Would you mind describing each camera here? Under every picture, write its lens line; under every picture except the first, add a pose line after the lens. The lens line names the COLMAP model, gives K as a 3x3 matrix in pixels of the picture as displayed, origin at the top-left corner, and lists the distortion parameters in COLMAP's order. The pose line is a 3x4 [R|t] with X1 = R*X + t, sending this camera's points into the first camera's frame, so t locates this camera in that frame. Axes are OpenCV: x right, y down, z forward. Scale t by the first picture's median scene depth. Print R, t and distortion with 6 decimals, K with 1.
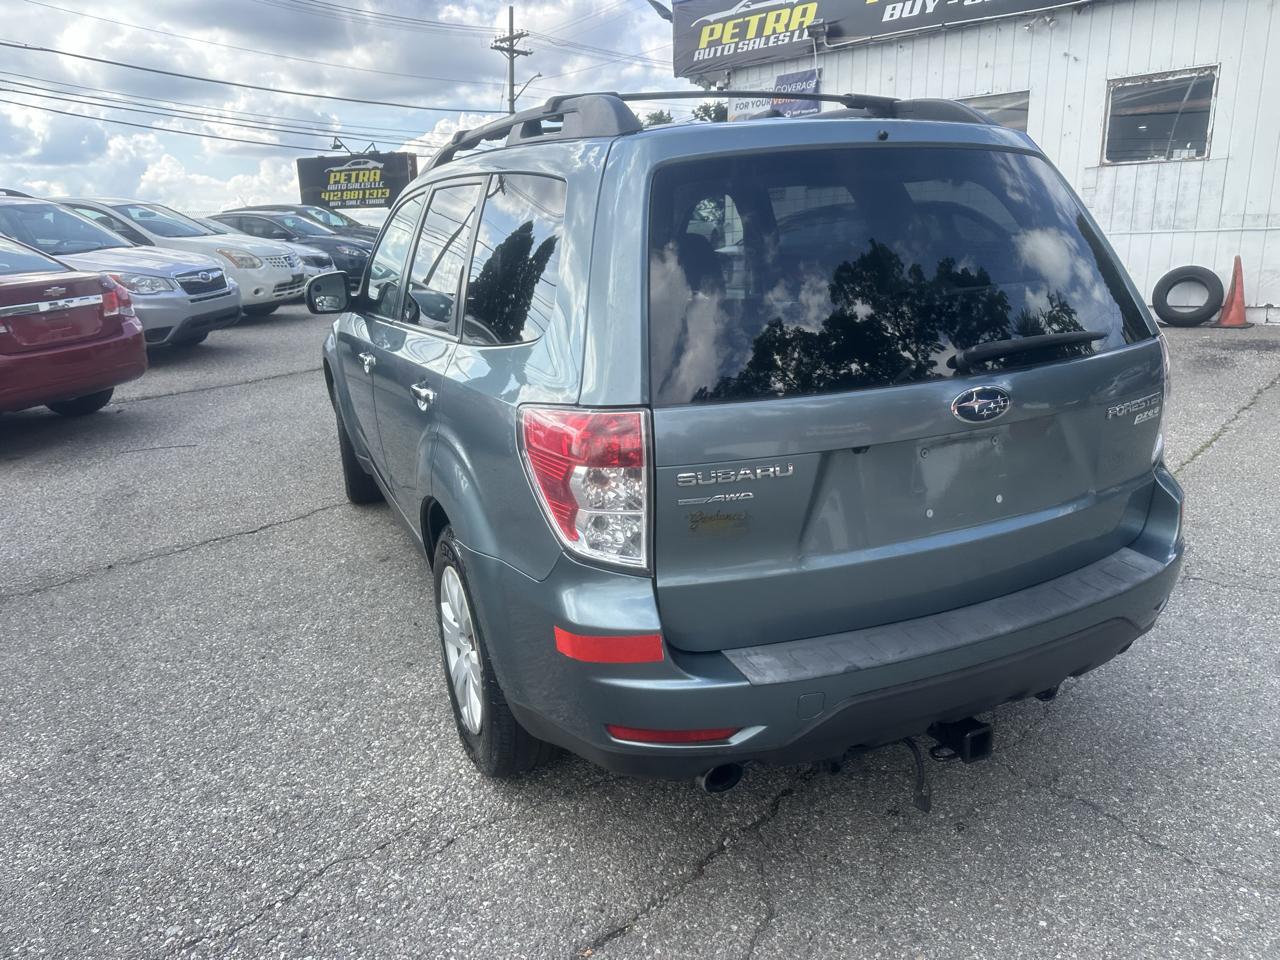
lens RADIAL K [[896.8, 0, 628.1], [0, 896.8, 477.7], [0, 0, 1]] dist [0.019156, -0.028430]
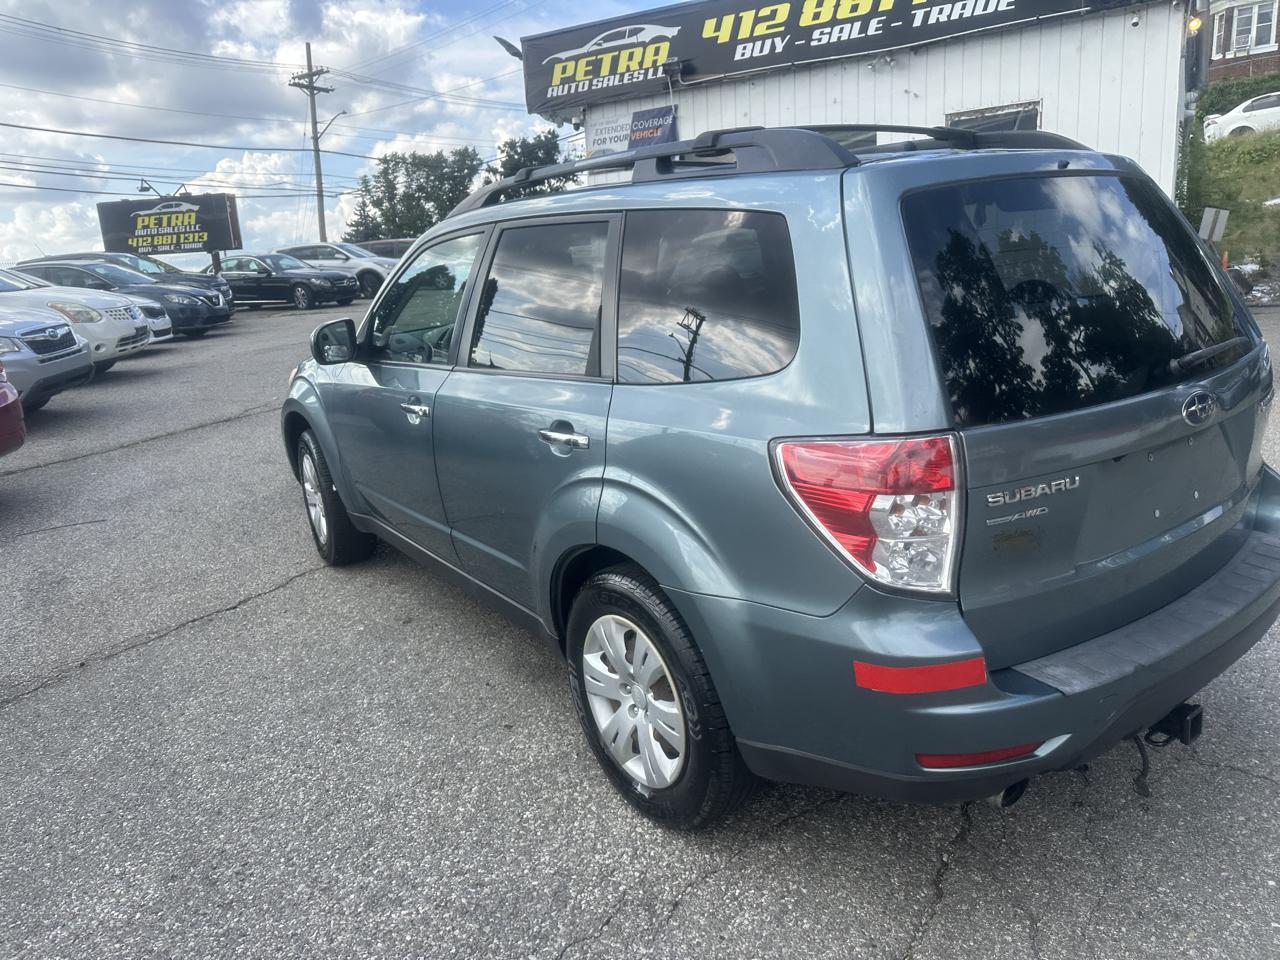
lens RADIAL K [[896.8, 0, 635.8], [0, 896.8, 483.2], [0, 0, 1]] dist [0.019156, -0.028430]
pose [[0.978231, -0.081635, 0.190786, -0.279438], [0.087192, 0.995972, -0.020902, -0.016616], [-0.188311, 0.037082, 0.981409, 0.041631]]
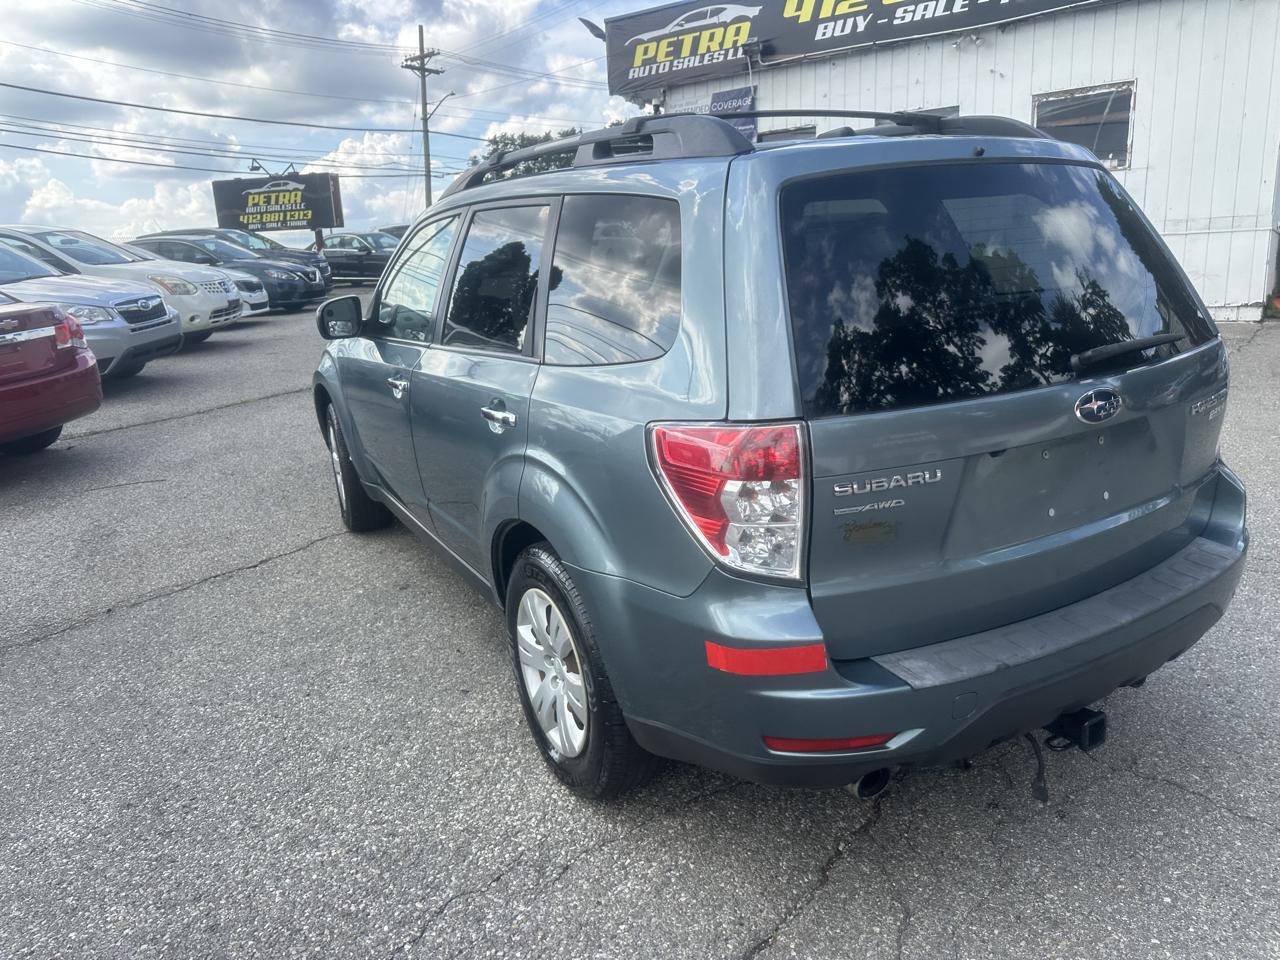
lens RADIAL K [[896.8, 0, 631.7], [0, 896.8, 480.4], [0, 0, 1]] dist [0.019156, -0.028430]
pose [[0.995474, -0.043016, 0.084743, -0.139047], [0.044202, 0.998949, -0.012161, -0.003656], [-0.084131, 0.015851, 0.996329, 0.002843]]
